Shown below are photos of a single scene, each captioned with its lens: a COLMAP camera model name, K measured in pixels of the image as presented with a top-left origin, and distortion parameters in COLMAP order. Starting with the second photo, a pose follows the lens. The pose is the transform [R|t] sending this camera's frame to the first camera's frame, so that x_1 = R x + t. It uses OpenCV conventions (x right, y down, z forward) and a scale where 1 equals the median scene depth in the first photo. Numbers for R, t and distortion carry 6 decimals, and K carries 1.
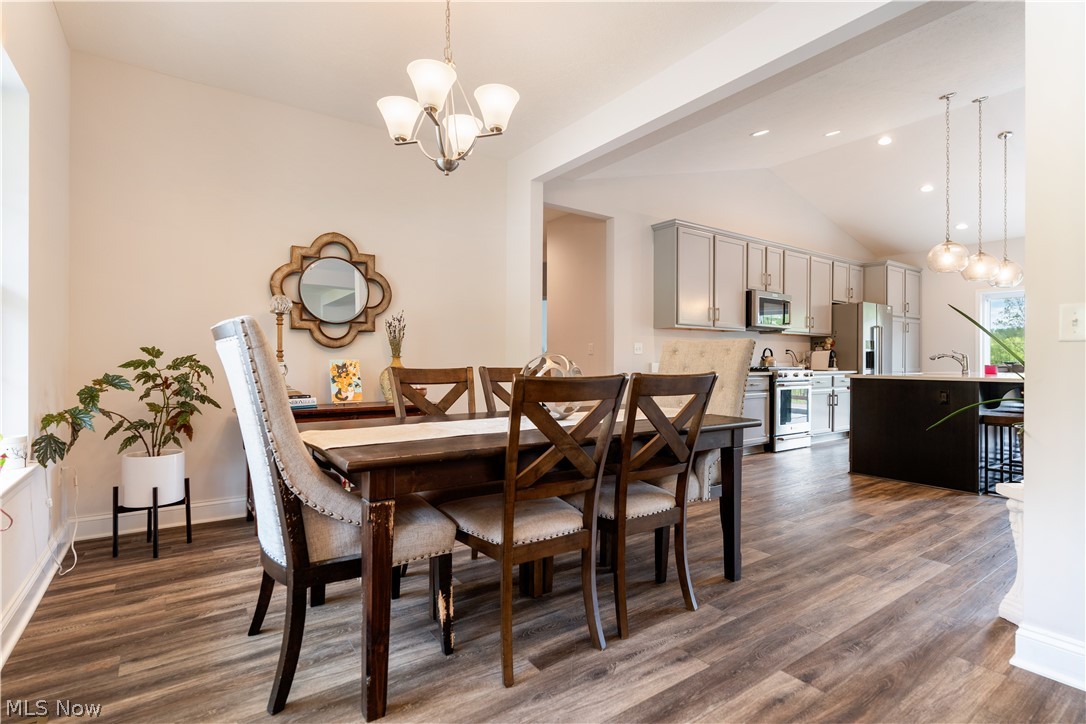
lens RADIAL K [[517.9, 0, 546.5], [0, 517.9, 353.0], [0, 0, 1]] dist [-0.004077, 0.000534]
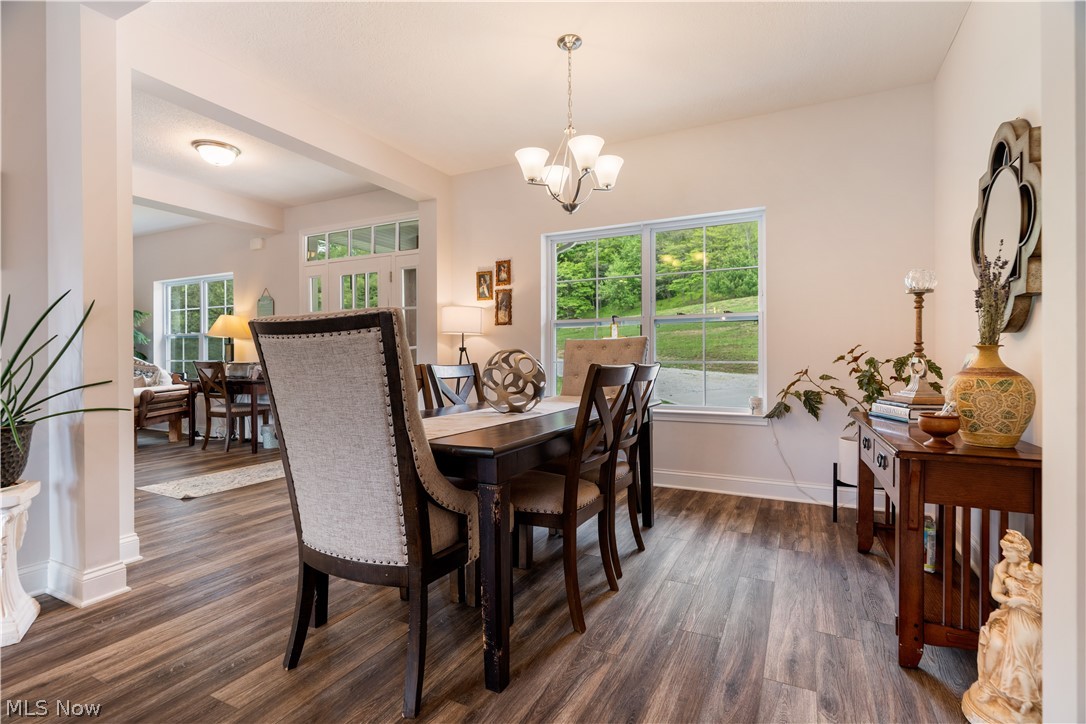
lens RADIAL K [[517.9, 0, 545.4], [0, 517.9, 363.5], [0, 0, 1]] dist [-0.004077, 0.000534]
pose [[-0.882360, -0.000220, -0.470575, 0.452611], [0.003713, 0.999966, -0.007430, 0.042132], [0.470560, -0.008303, -0.882329, 1.995739]]
